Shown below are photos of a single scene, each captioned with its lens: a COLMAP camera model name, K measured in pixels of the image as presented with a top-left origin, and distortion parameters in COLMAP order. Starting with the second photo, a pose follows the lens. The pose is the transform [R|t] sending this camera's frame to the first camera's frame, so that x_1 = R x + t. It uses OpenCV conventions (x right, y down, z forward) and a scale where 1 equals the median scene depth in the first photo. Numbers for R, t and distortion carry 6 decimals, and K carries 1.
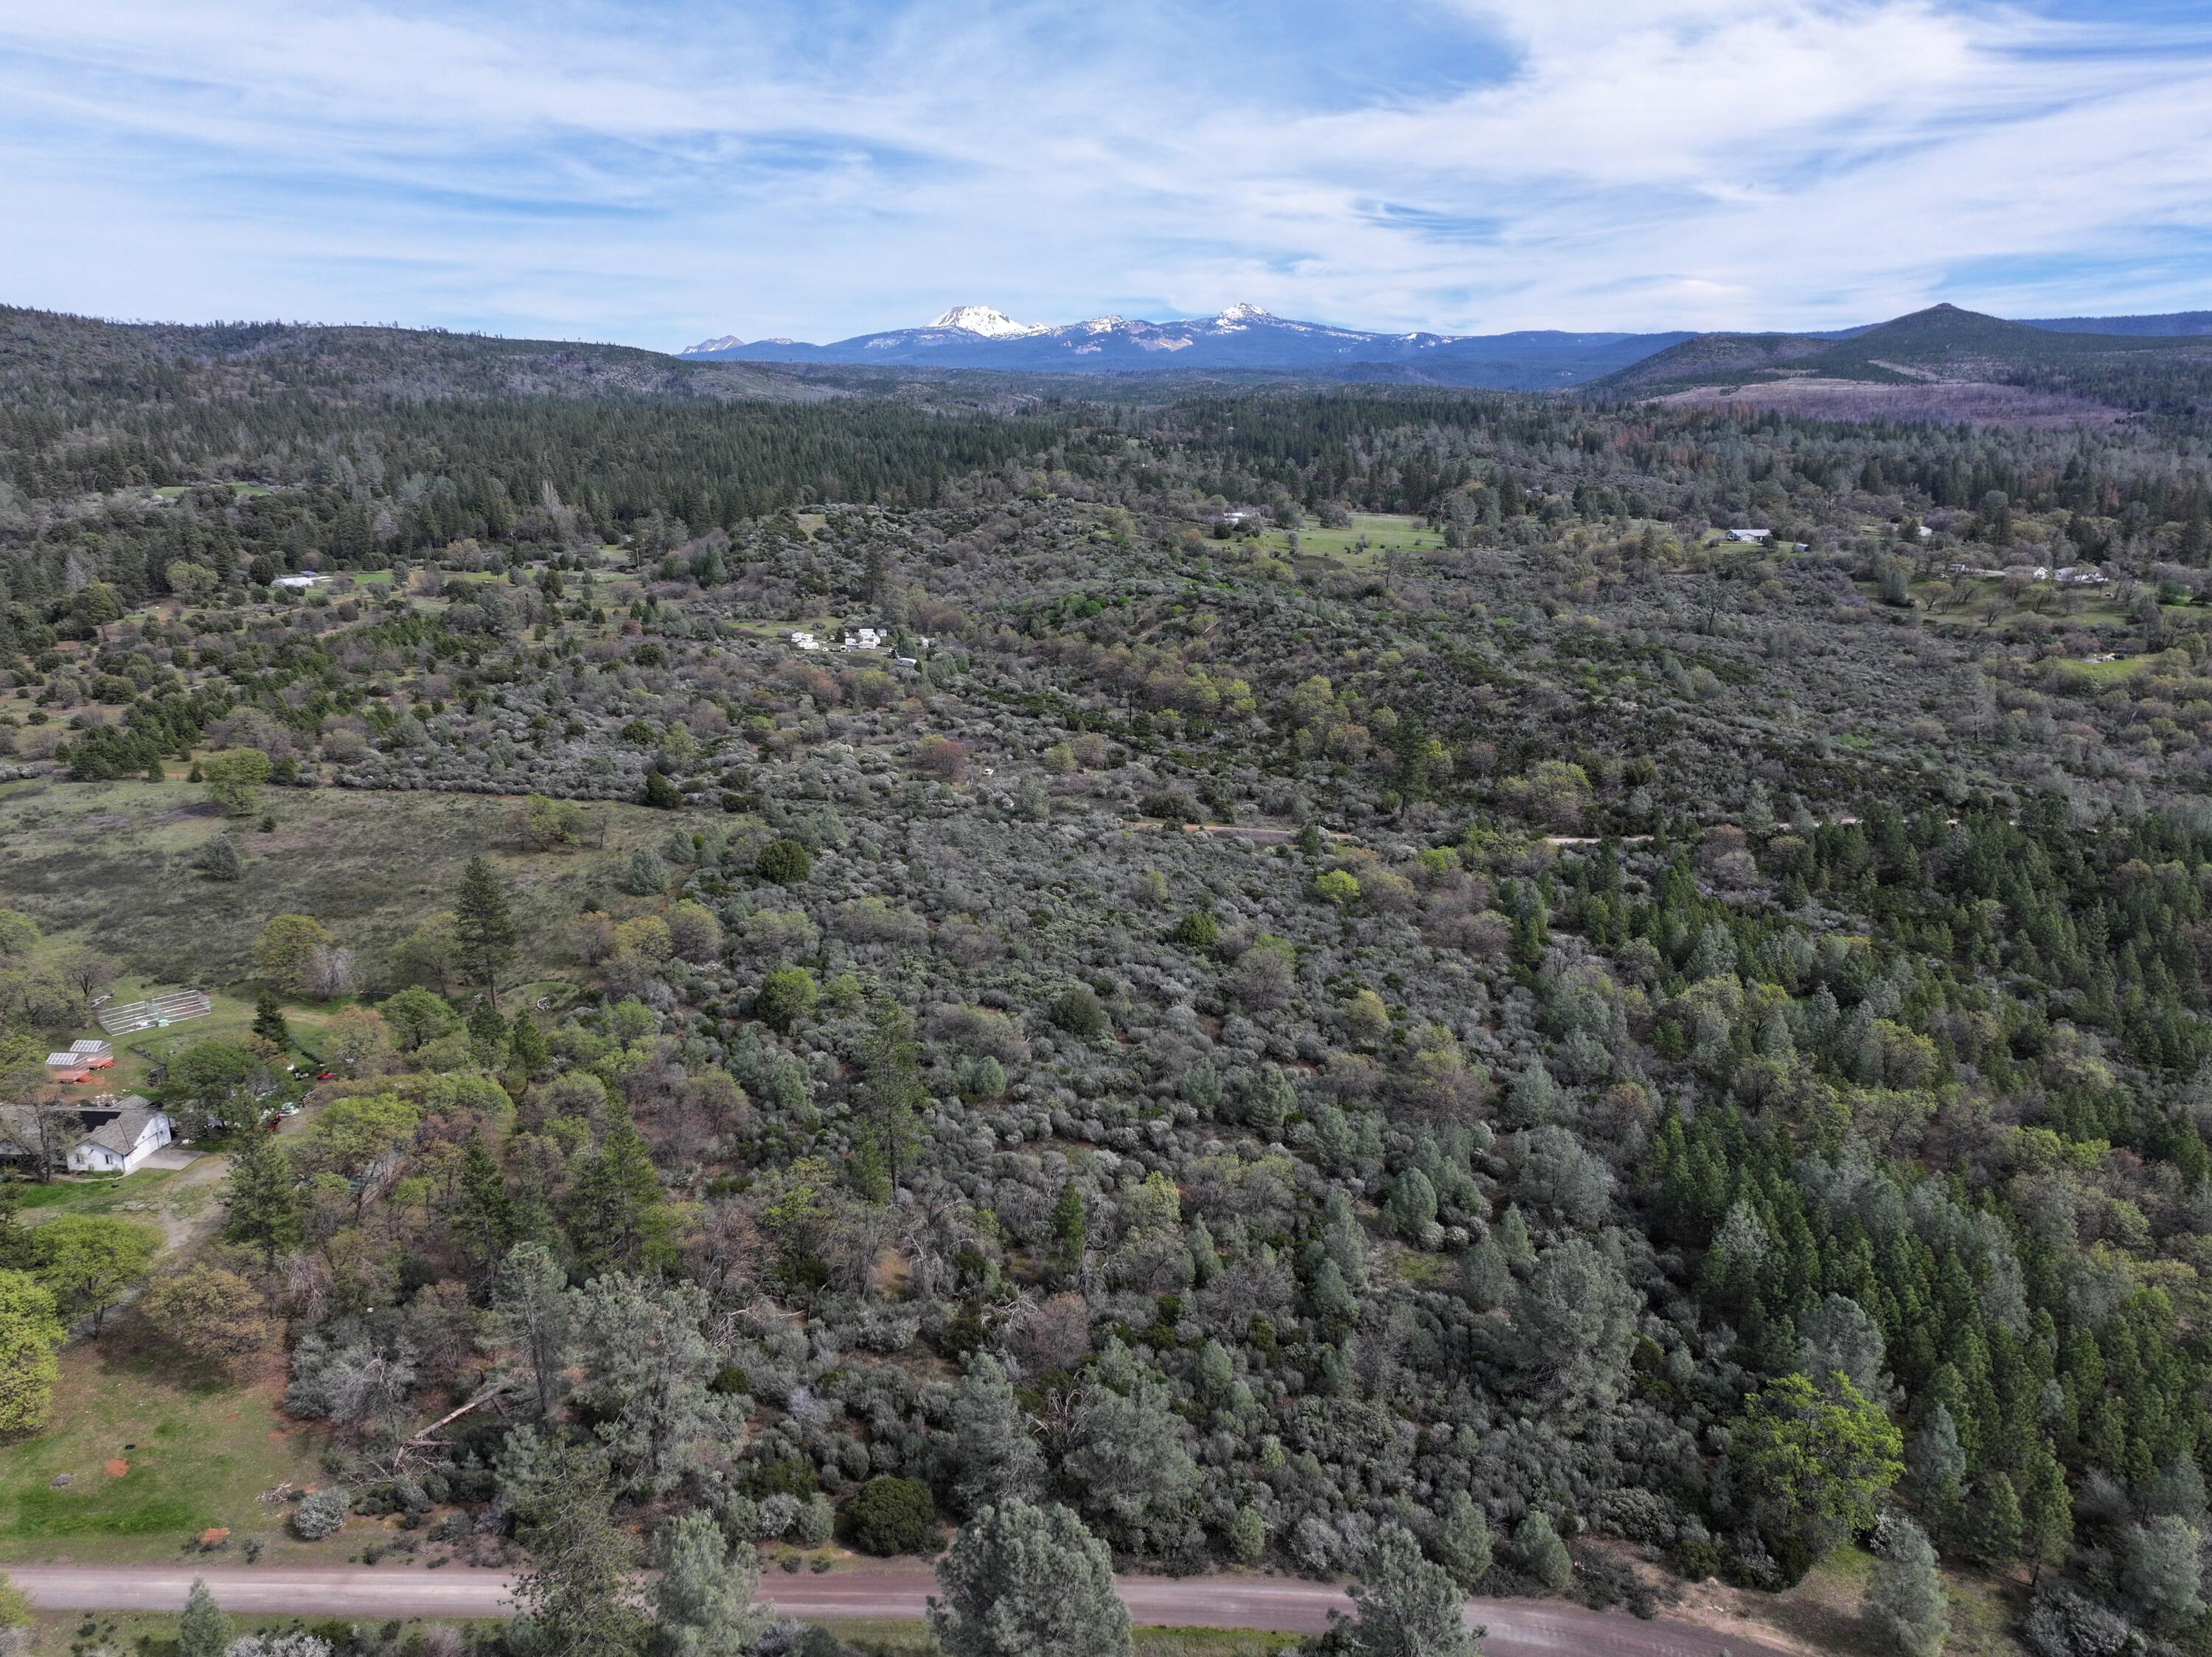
lens RADIAL K [[1550.2, 0, 1114.6], [0, 1550.2, 827.9], [0, 0, 1]] dist [0.002544, 0.015885]
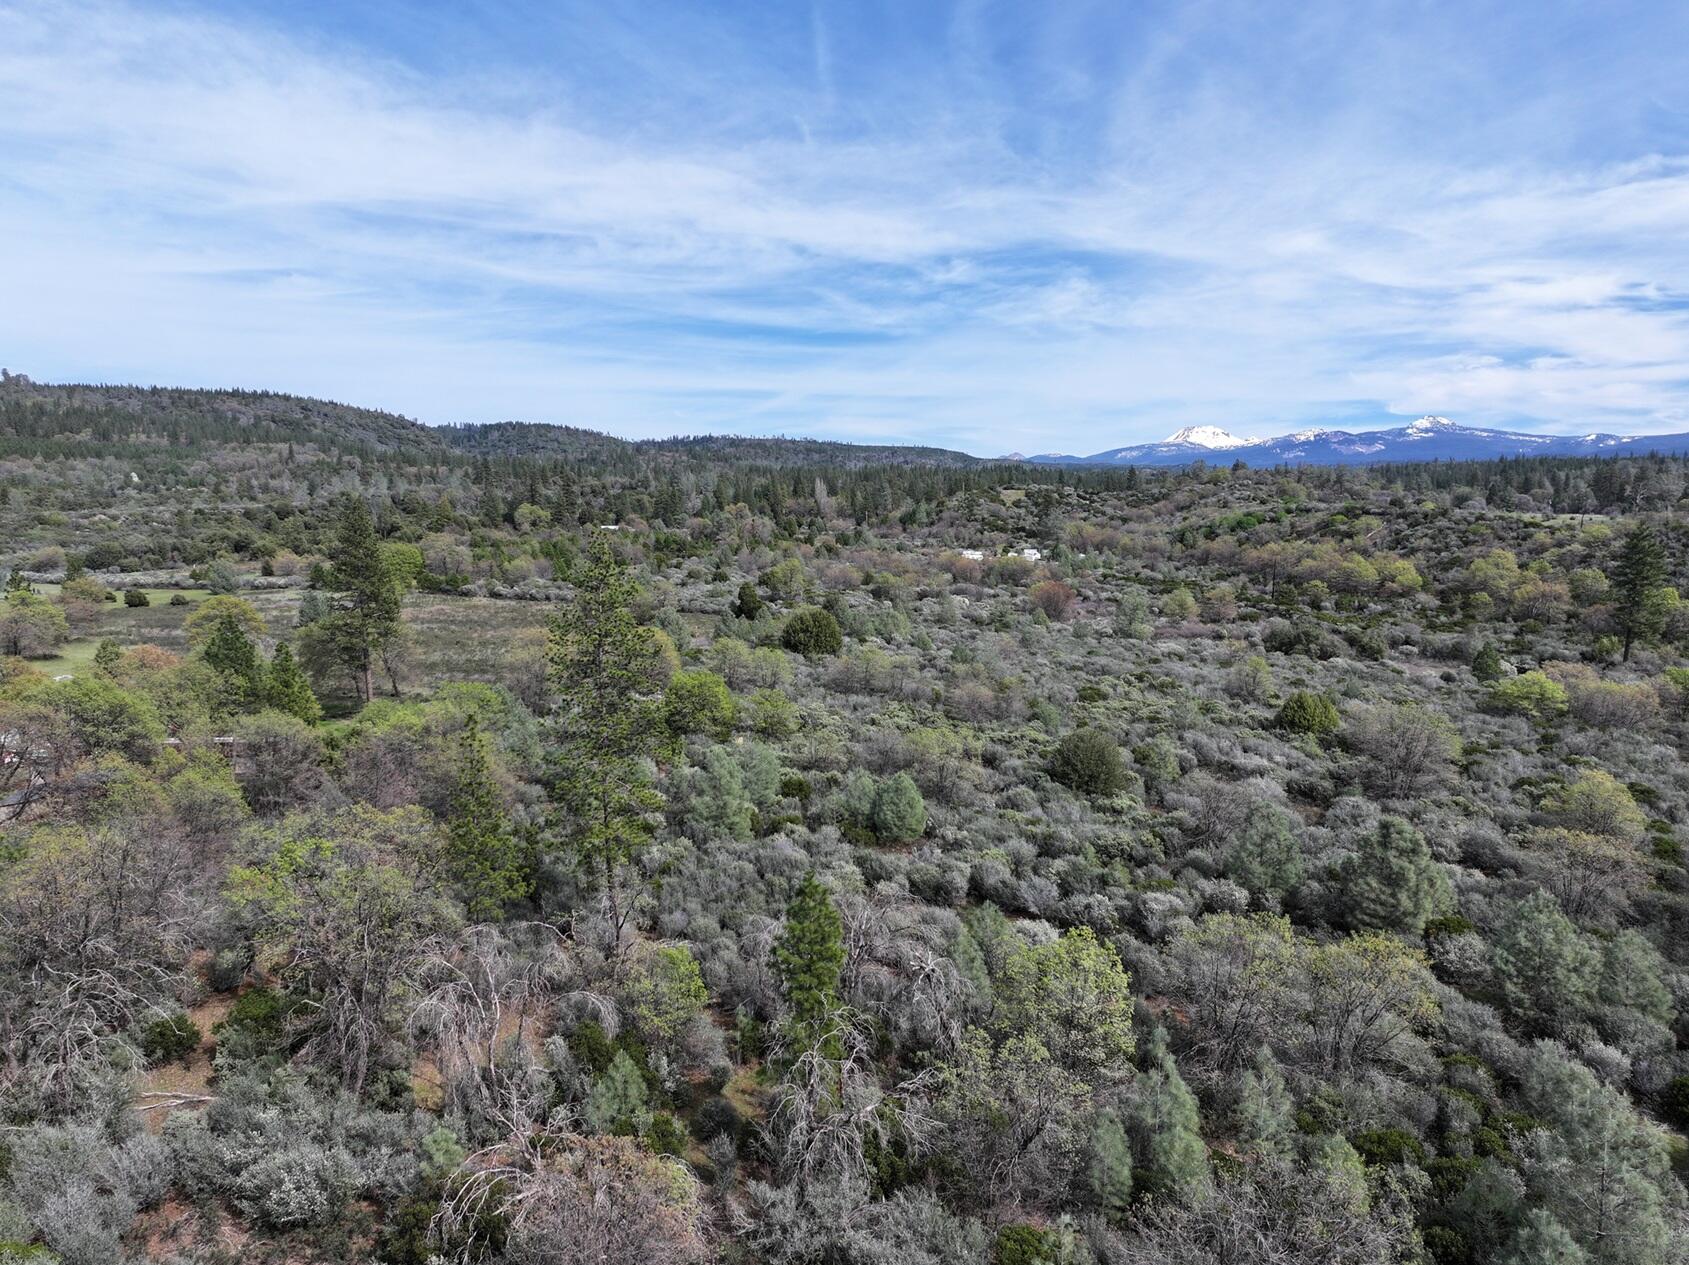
lens RADIAL K [[1208.5, 0, 806.4], [0, 1208.5, 625.5], [0, 0, 1]] dist [0.008612, -0.000882]
pose [[0.924544, 0.024511, -0.380287, 0.057379], [-0.077928, 0.989001, -0.125712, 0.128186], [0.373023, 0.145861, 0.916285, 0.444967]]
